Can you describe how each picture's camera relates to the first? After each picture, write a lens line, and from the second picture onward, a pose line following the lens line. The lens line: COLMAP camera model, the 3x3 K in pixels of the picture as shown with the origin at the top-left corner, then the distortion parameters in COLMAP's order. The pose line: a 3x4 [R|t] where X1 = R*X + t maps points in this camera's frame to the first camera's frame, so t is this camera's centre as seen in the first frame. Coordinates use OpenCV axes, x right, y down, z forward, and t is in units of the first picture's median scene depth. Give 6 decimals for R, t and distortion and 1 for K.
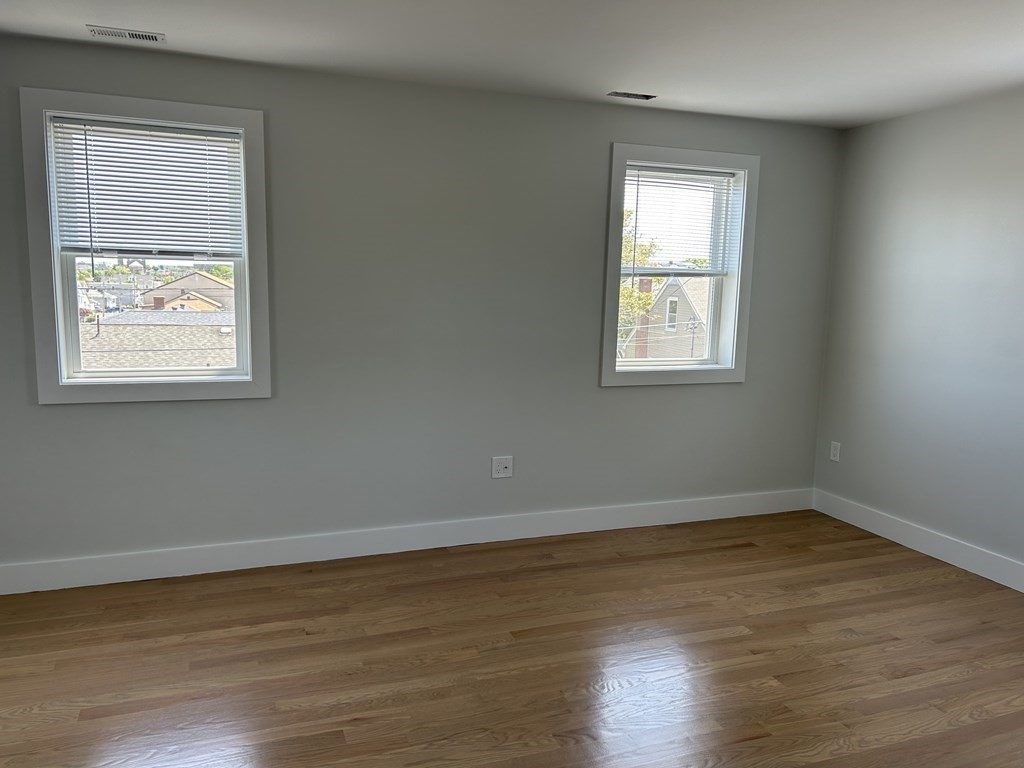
lens RADIAL K [[759.8, 0, 512.1], [0, 759.8, 380.5], [0, 0, 1]] dist [0.038136, -0.032320]
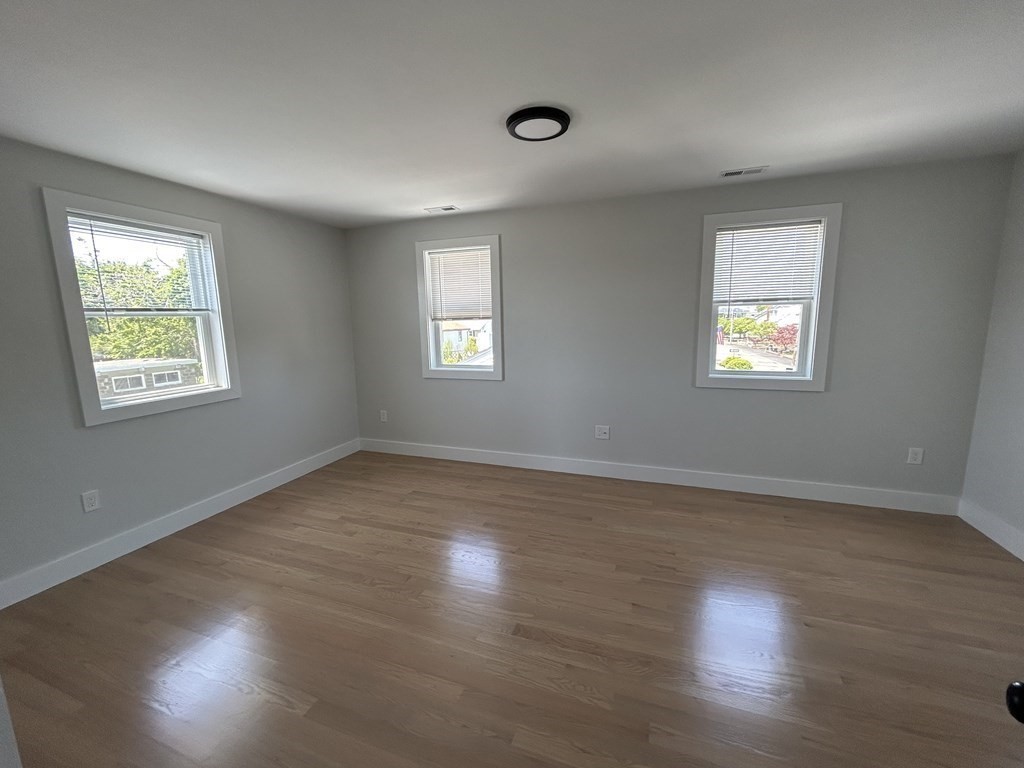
lens RADIAL K [[412.6, 0, 511.3], [0, 412.6, 382.1], [0, 0, 1]] dist [0.000637, 0.000144]
pose [[0.761669, 0.061136, -0.645076, 0.397235], [-0.050488, 0.998112, 0.034981, -0.012675], [0.645997, 0.005925, 0.763317, 0.217309]]
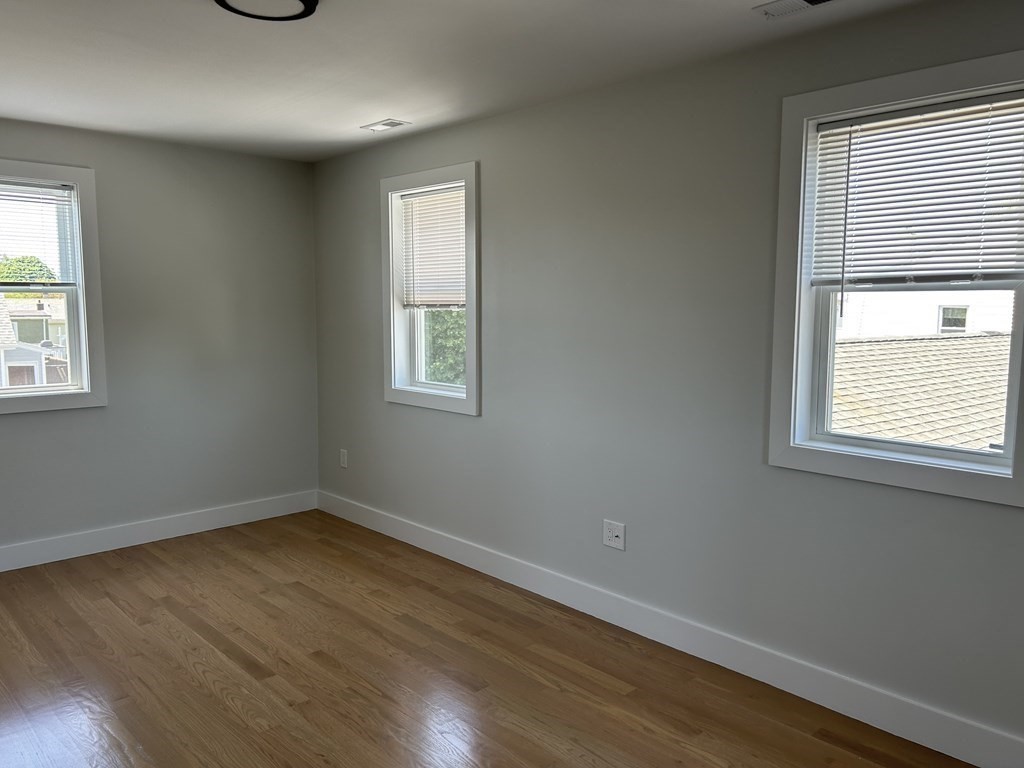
lens RADIAL K [[759.8, 0, 510.4], [0, 759.8, 380.4], [0, 0, 1]] dist [0.038136, -0.032320]
pose [[0.400084, 0.069111, -0.913869, 0.733378], [-0.119734, 0.992548, 0.022642, -0.063386], [0.908623, 0.100362, 0.405378, 0.626153]]
